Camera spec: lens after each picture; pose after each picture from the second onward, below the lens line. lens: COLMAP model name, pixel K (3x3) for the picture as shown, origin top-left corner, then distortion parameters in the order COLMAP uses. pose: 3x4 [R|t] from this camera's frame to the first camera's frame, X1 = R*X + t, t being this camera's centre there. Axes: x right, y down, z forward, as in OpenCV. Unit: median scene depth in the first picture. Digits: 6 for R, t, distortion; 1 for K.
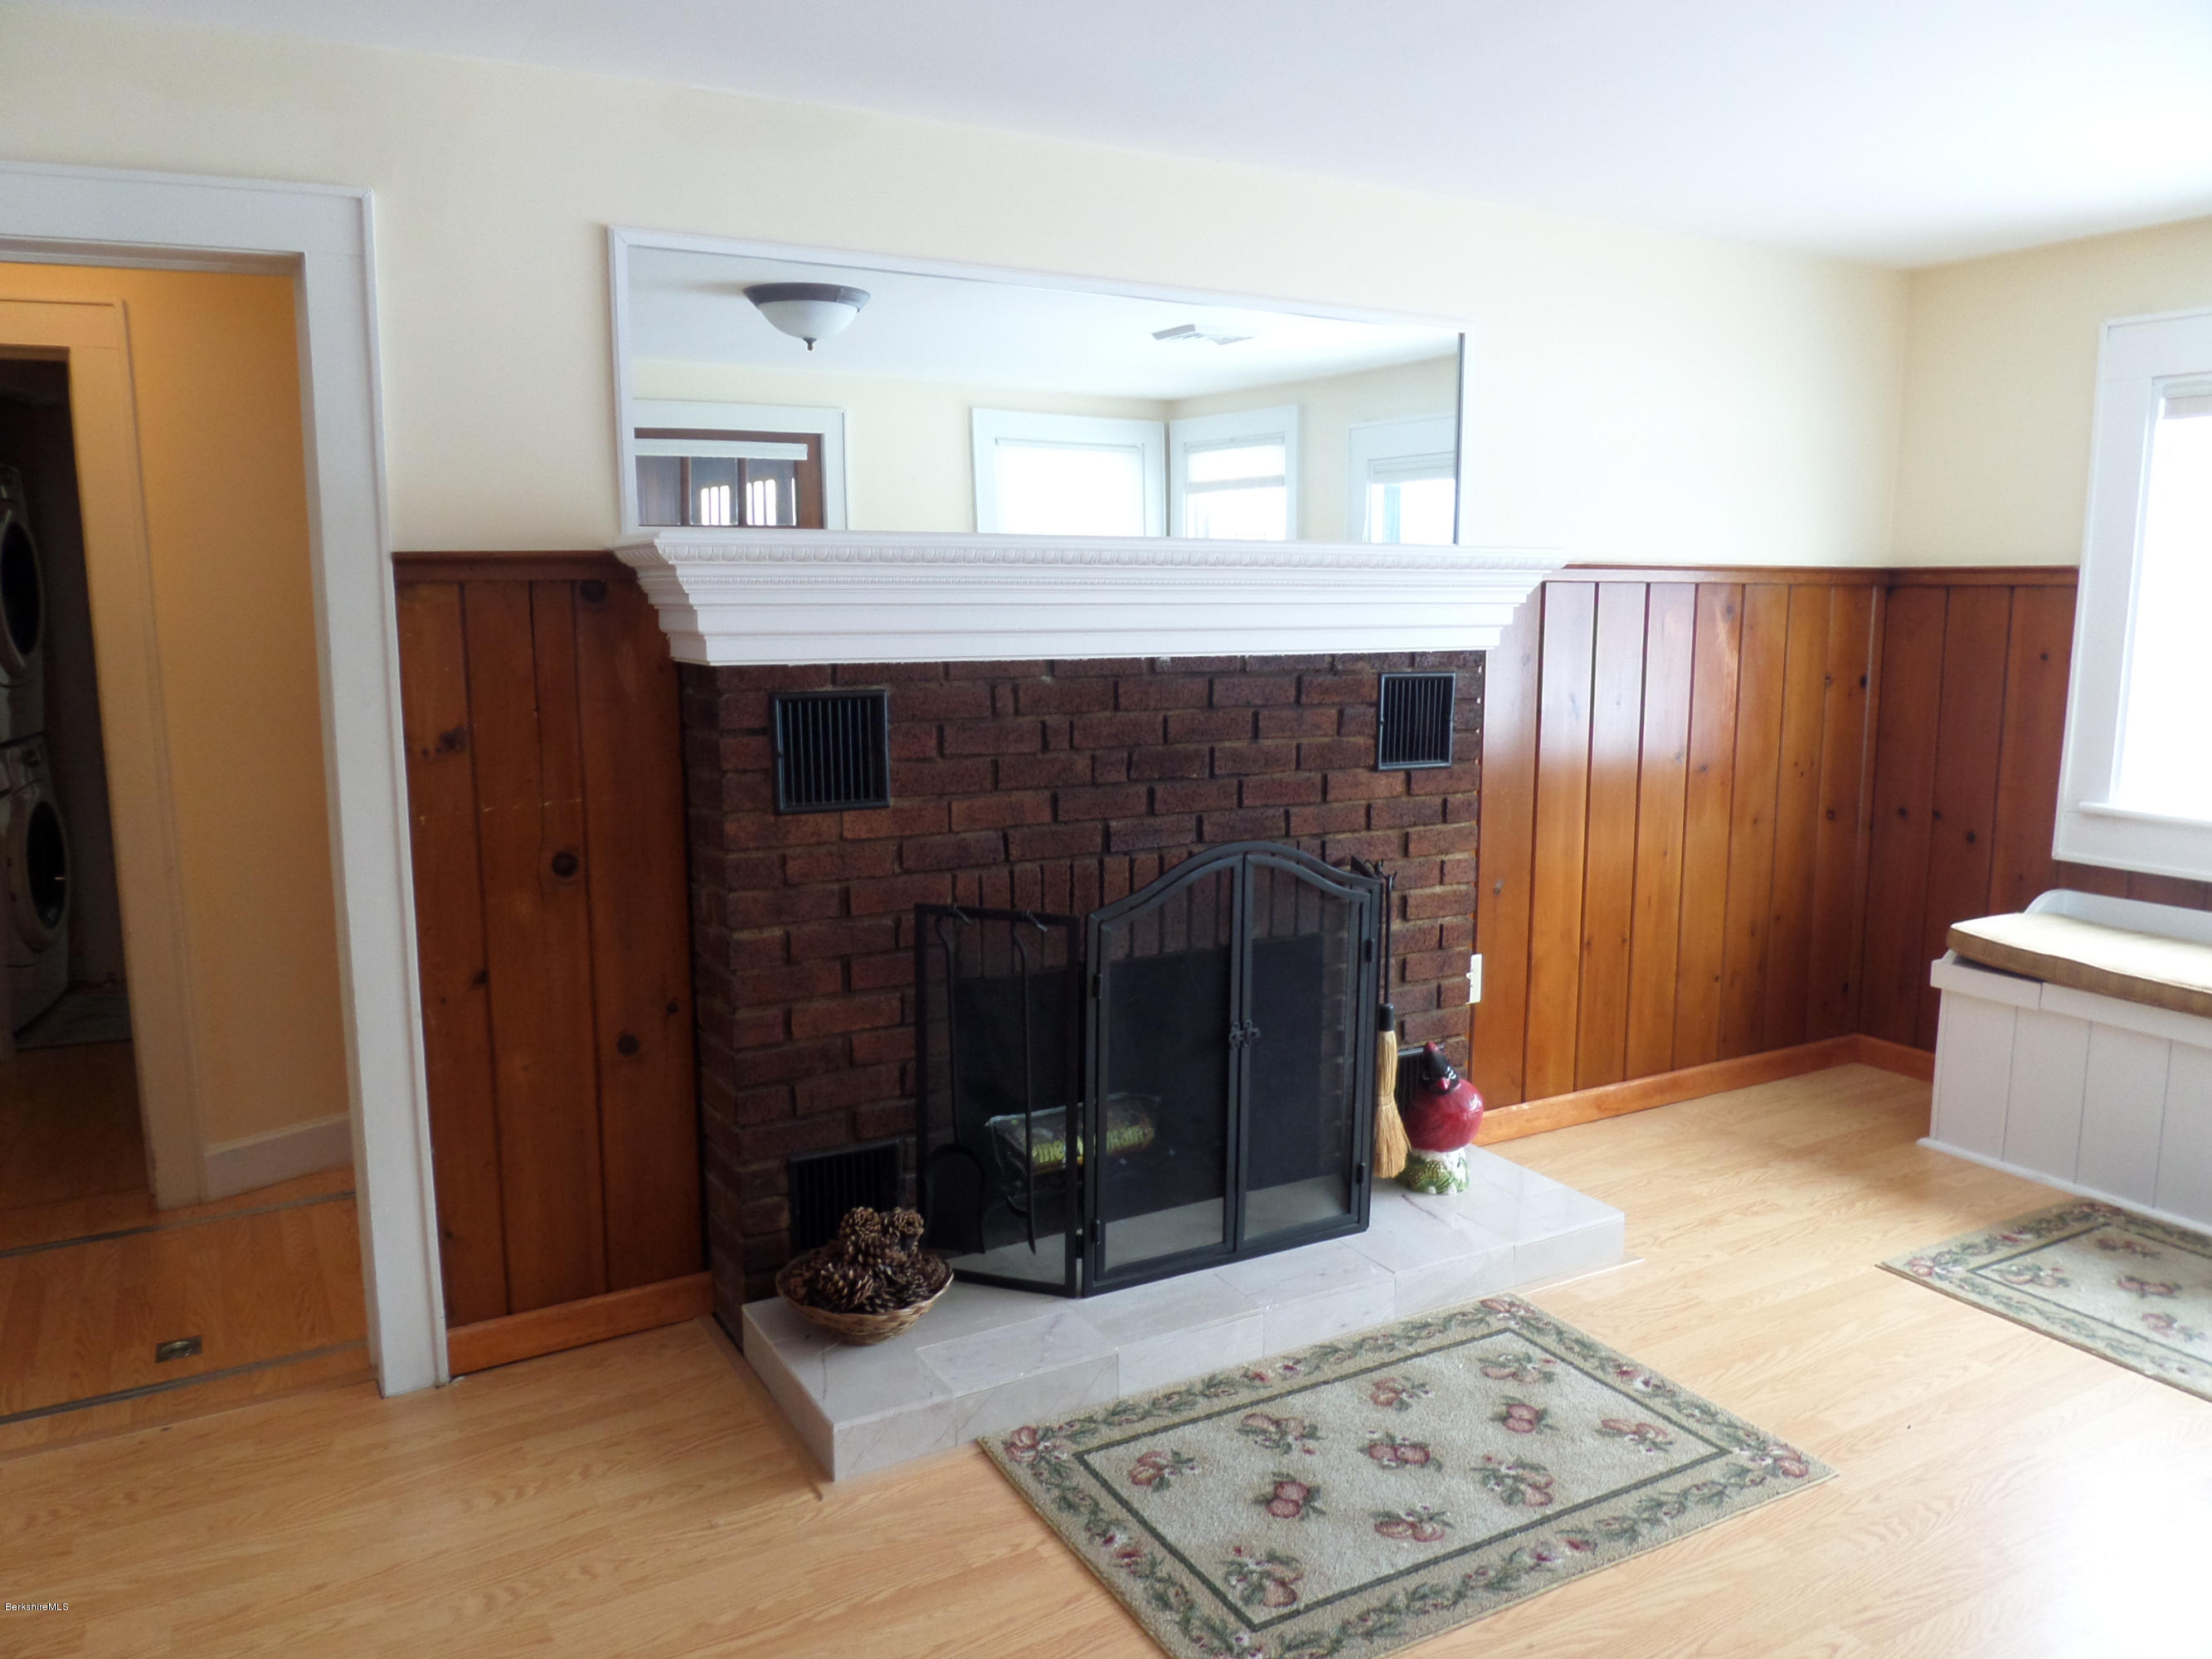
lens RADIAL K [[1636.2, 0, 1073.0], [0, 1636.2, 815.3], [0, 0, 1]] dist [-0.004255, -0.028936]
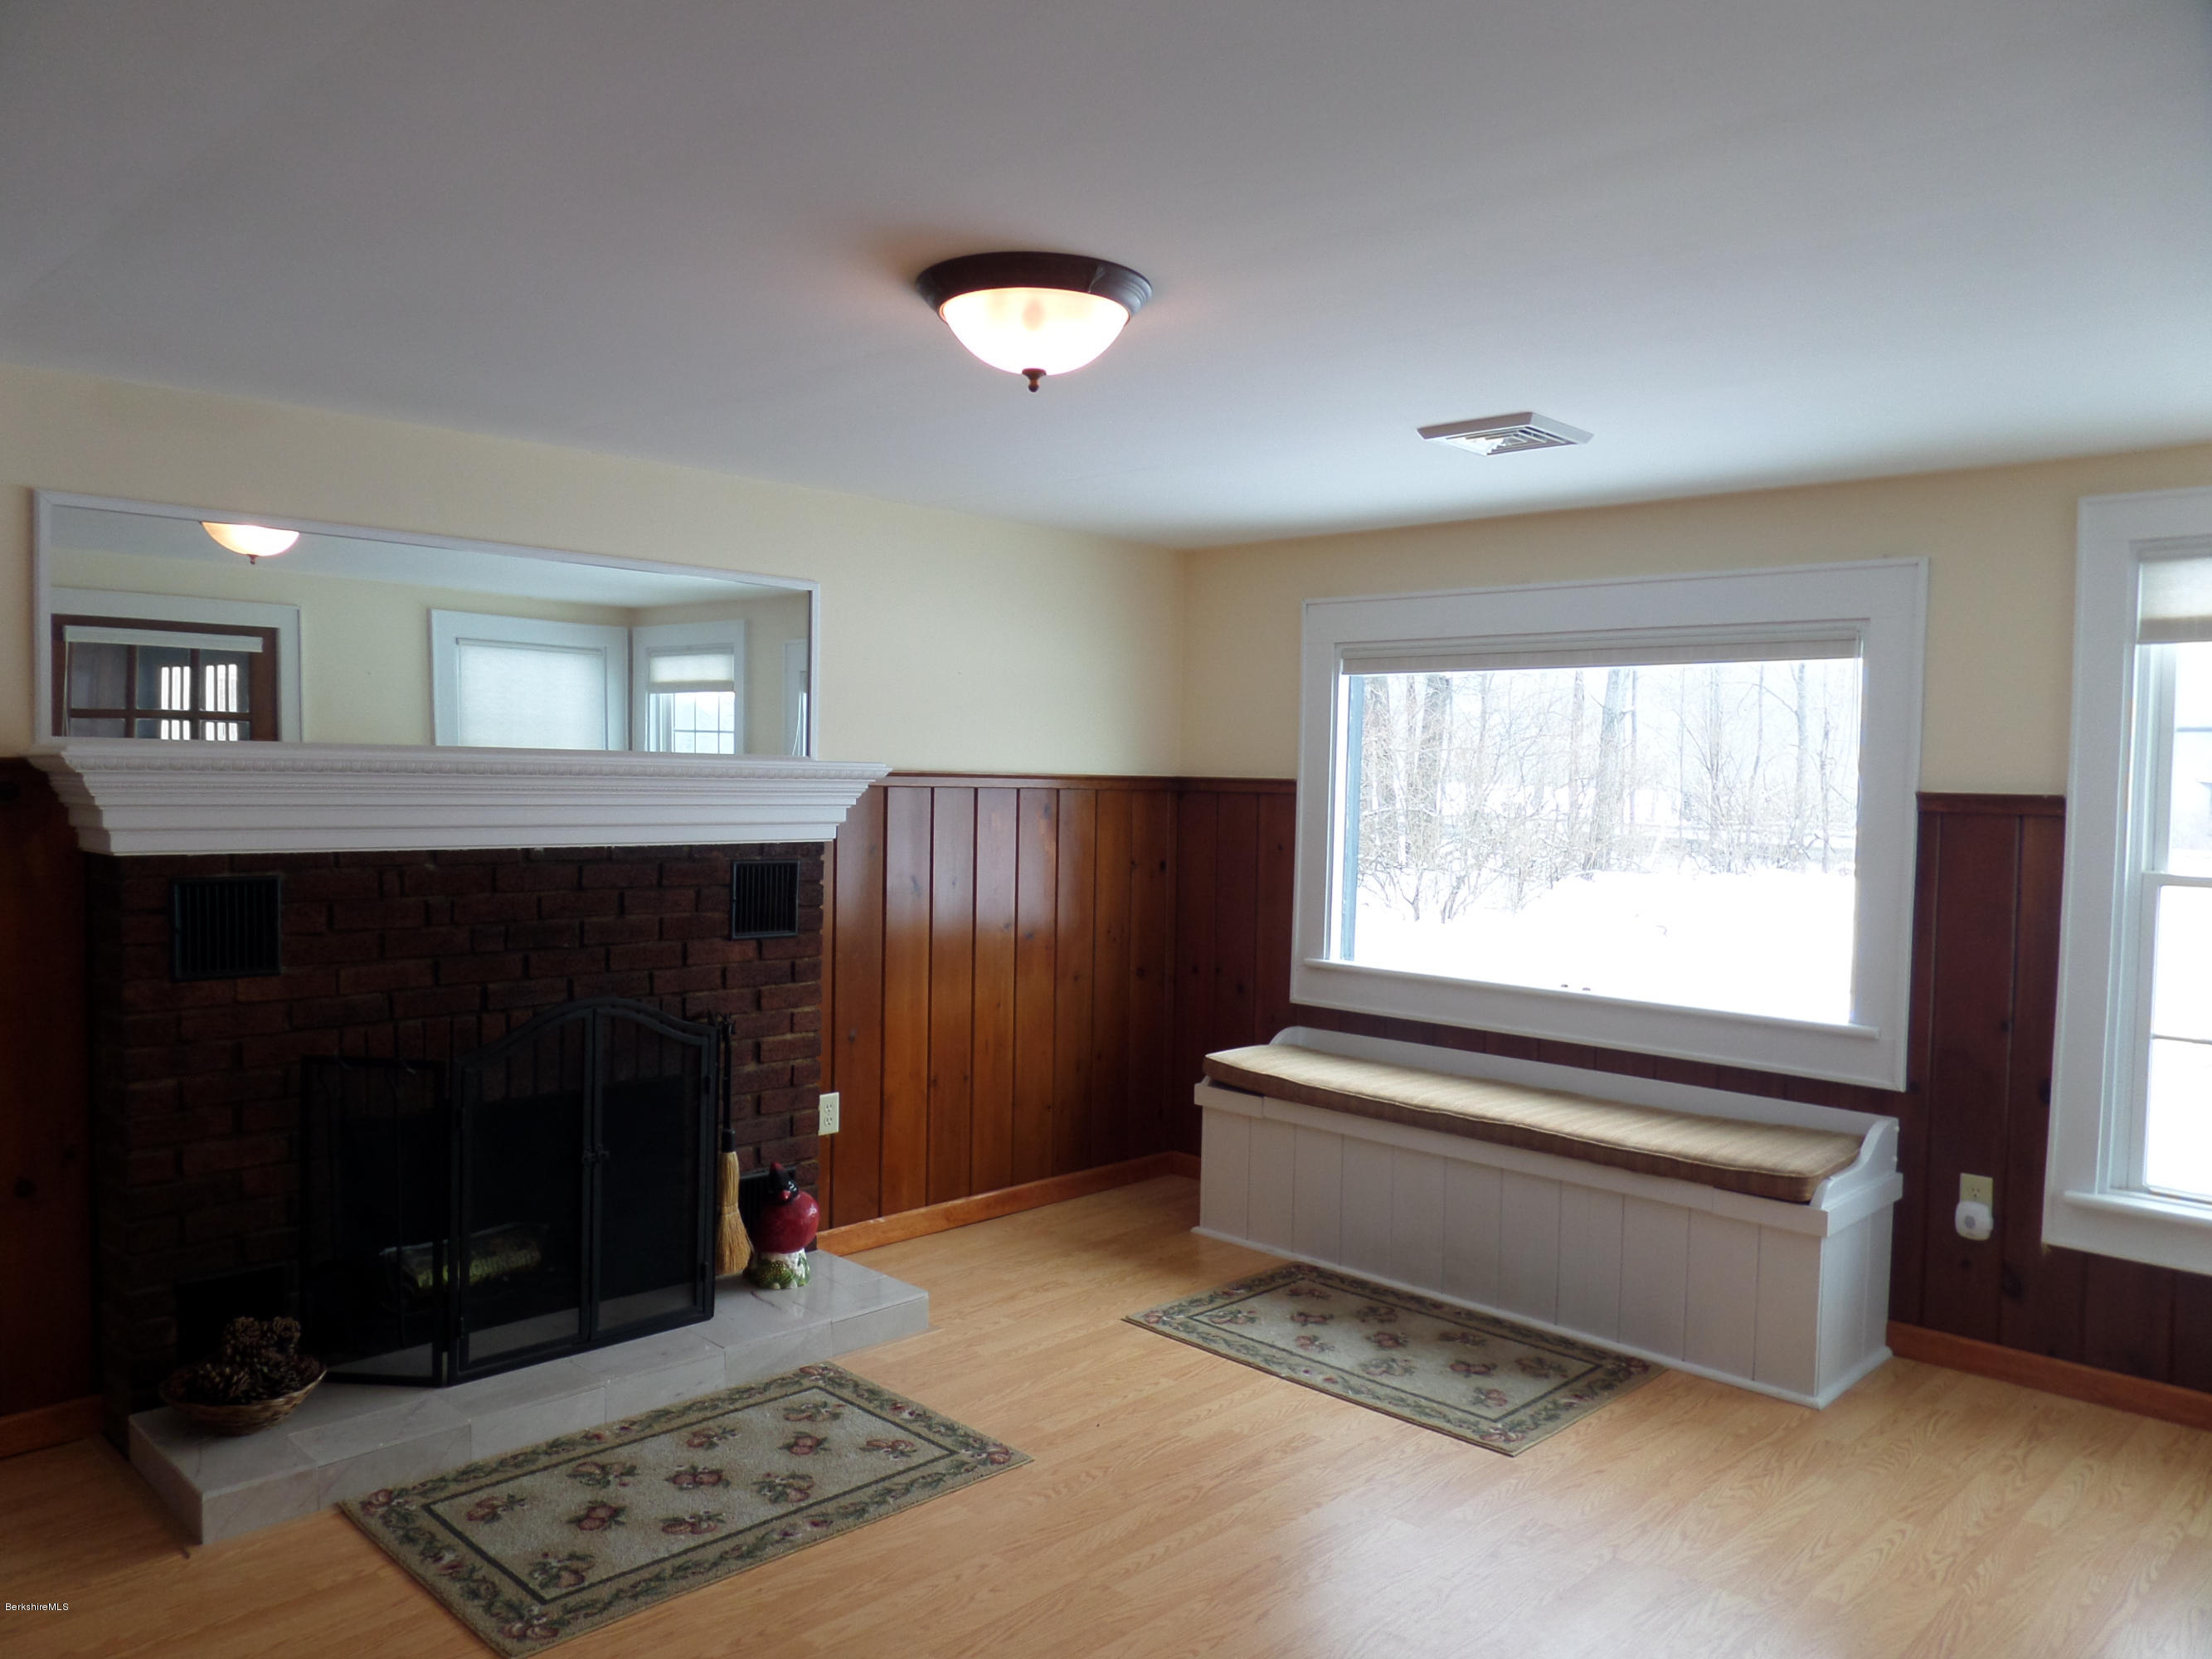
lens RADIAL K [[1636.2, 0, 1098.7], [0, 1636.2, 816.4], [0, 0, 1]] dist [-0.004255, -0.028936]
pose [[0.957459, 0.009625, 0.288409, 0.110155], [0.021520, 0.994279, -0.104626, 0.017240], [-0.287766, 0.106381, 0.951774, -0.300312]]
